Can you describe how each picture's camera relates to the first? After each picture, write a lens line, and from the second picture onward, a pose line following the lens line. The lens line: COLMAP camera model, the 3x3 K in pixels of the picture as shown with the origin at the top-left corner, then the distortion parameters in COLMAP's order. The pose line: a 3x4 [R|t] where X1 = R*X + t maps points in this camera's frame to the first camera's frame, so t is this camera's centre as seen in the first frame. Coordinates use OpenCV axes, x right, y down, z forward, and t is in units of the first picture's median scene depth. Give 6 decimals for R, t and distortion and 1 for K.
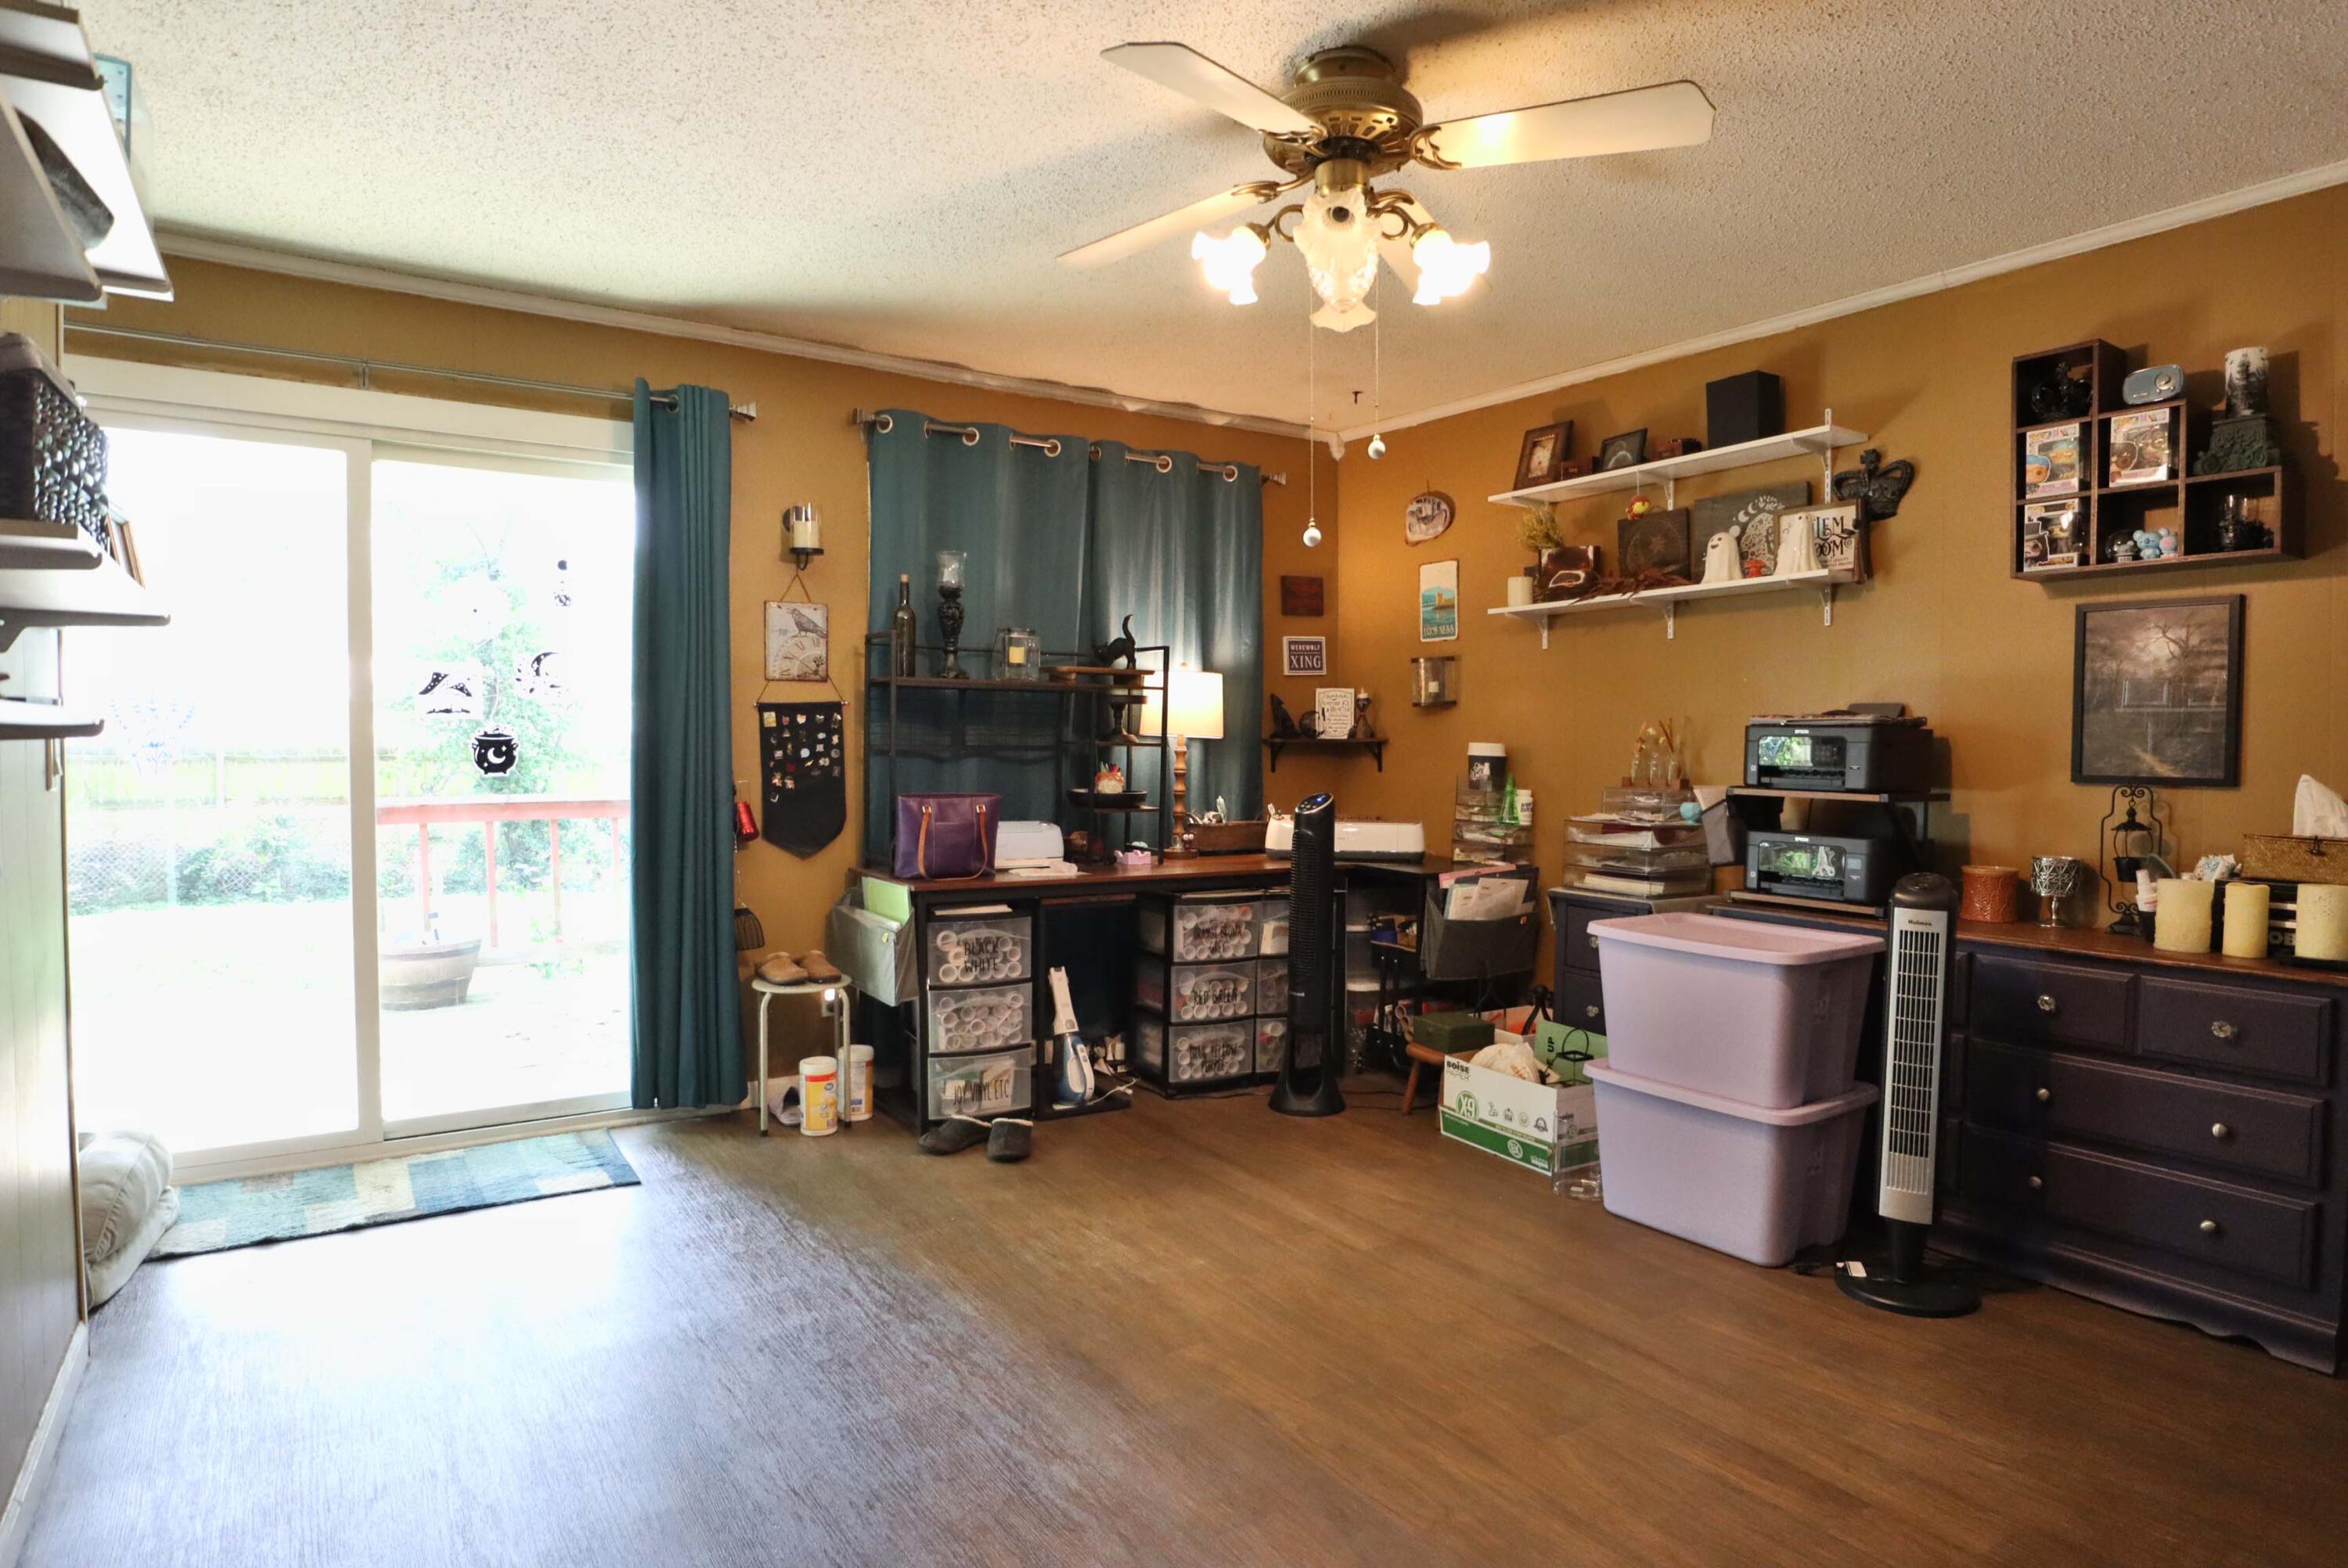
lens RADIAL K [[1323.3, 0, 1177.8], [0, 1323.3, 777.4], [0, 0, 1]] dist [-0.049104, 0.022465]
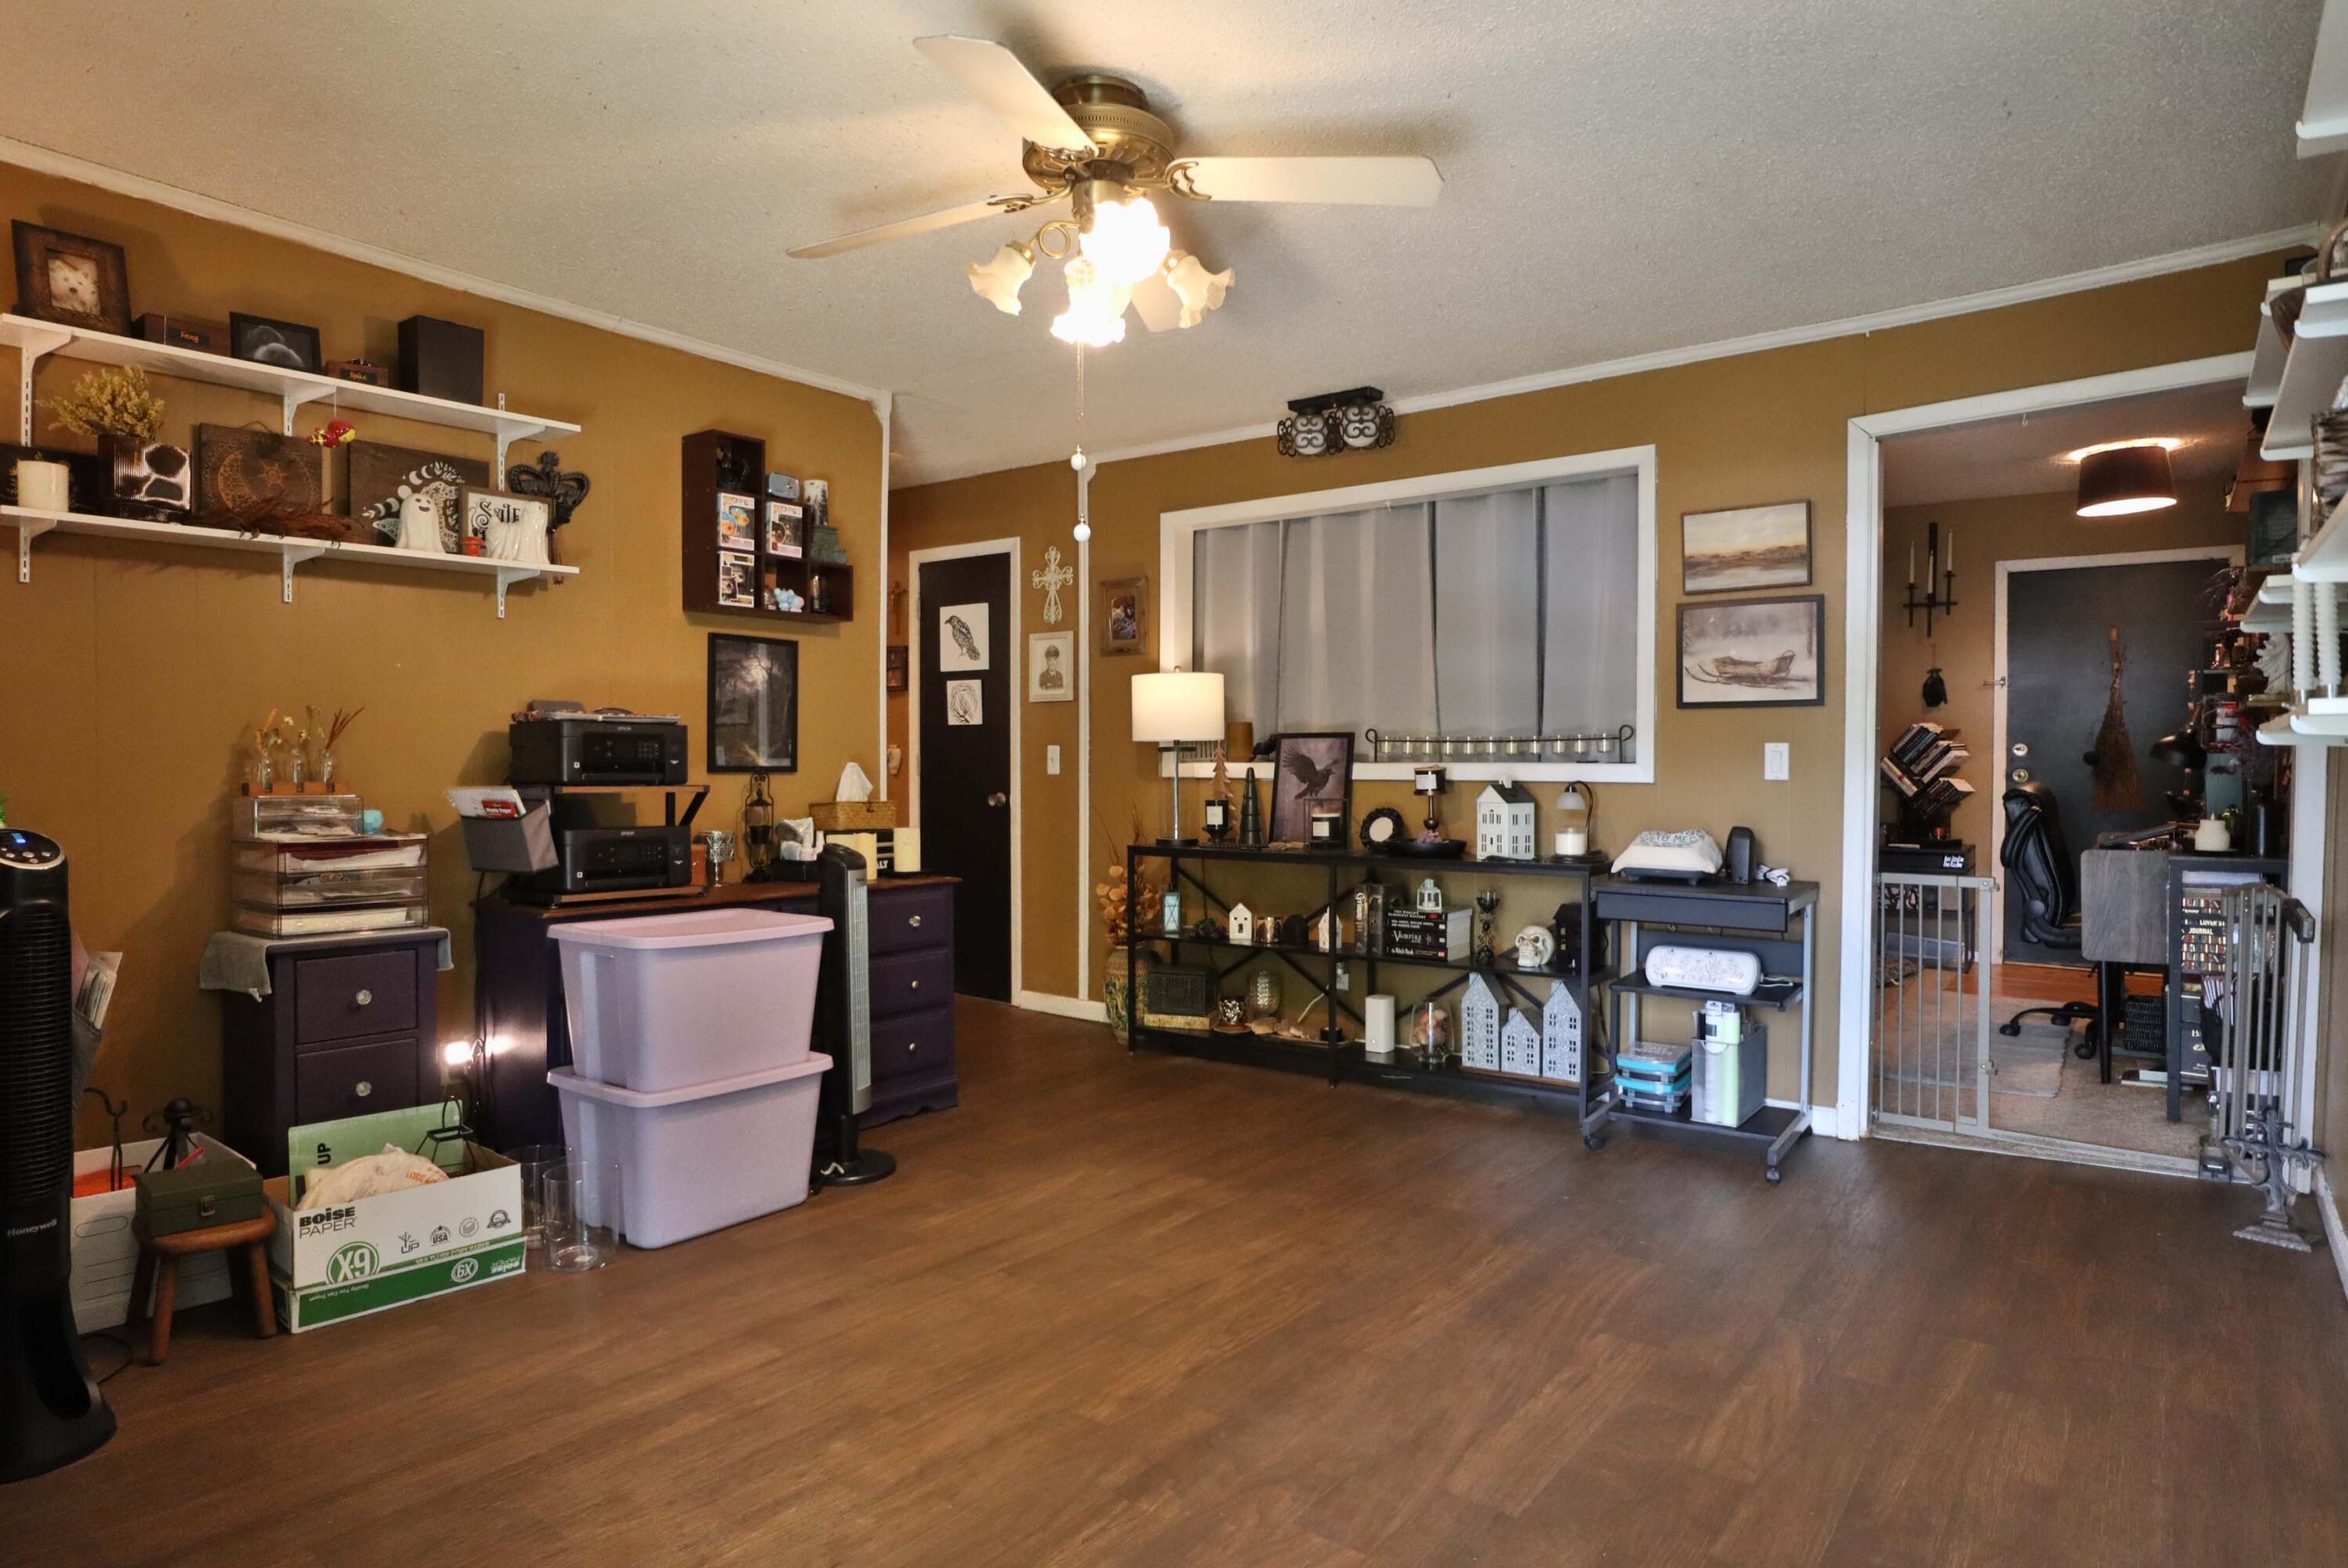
lens RADIAL K [[1323.3, 0, 1177.8], [0, 1323.3, 777.4], [0, 0, 1]] dist [-0.049104, 0.022465]
pose [[-0.330135, -0.017548, 0.943770, -0.559745], [0.020176, 0.999468, 0.025641, -0.012169], [-0.943718, 0.027507, -0.329606, 0.817375]]
